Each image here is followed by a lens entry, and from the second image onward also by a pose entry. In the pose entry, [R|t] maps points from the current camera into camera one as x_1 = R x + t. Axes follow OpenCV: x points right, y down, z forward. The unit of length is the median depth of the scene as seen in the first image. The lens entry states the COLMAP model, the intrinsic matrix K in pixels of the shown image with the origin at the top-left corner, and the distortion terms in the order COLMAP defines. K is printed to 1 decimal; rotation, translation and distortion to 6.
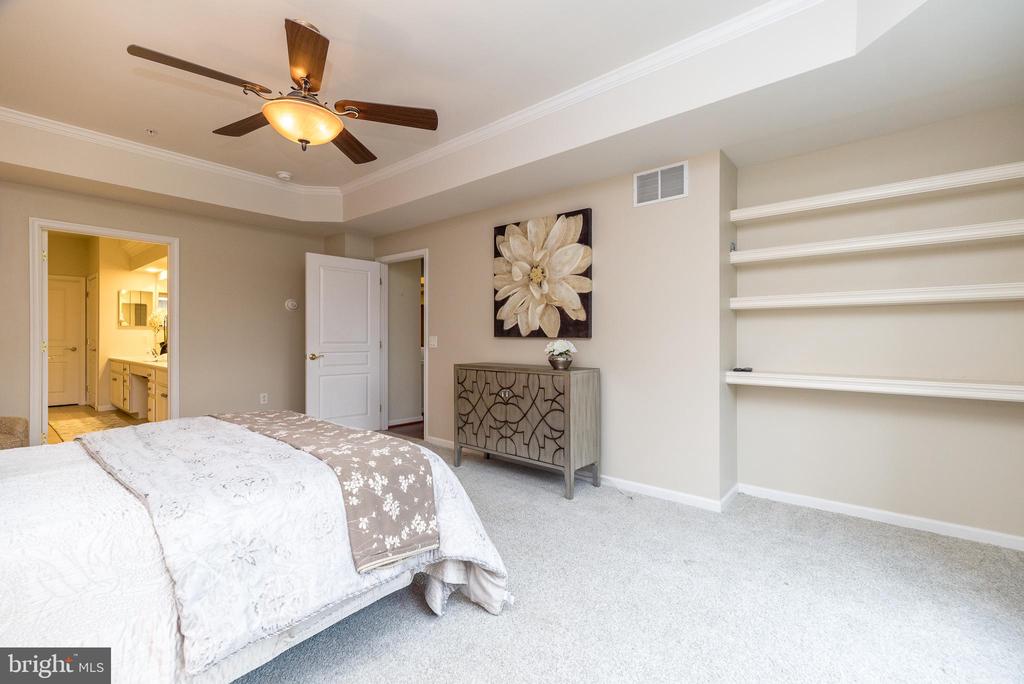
lens RADIAL K [[445.2, 0, 512.1], [0, 445.2, 340.1], [0, 0, 1]] dist [0.005161, 0.000244]
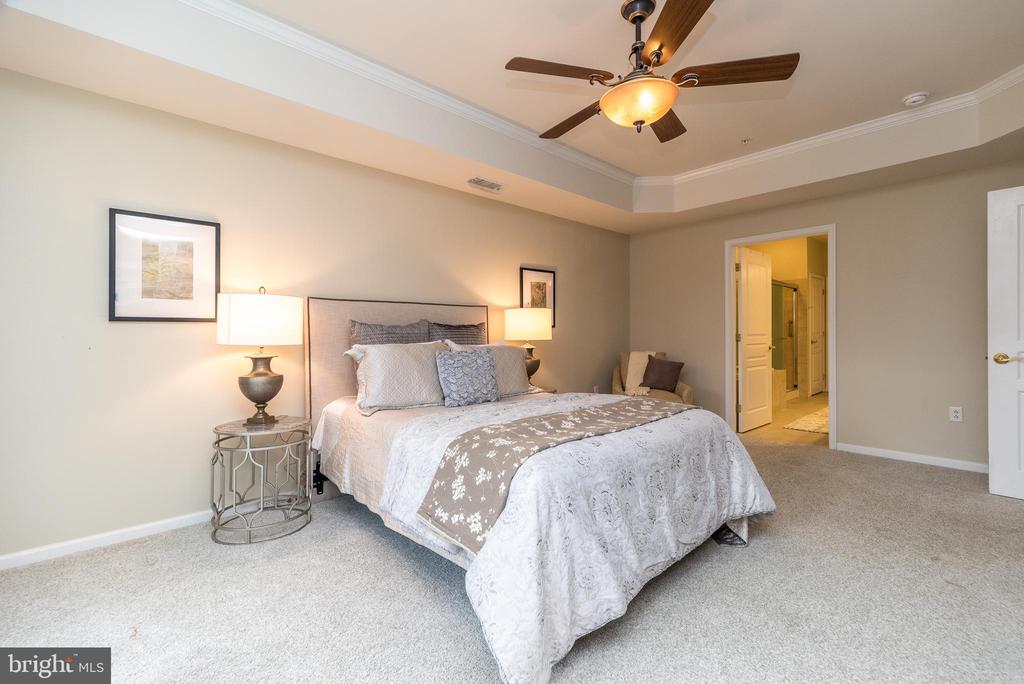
lens RADIAL K [[445.2, 0, 512.1], [0, 445.2, 340.1], [0, 0, 1]] dist [0.005161, 0.000244]
pose [[-0.117697, 0.009425, -0.993005, 0.717580], [0.004113, 0.999951, 0.009003, 0.011954], [0.993041, -0.003025, -0.117730, 1.173688]]
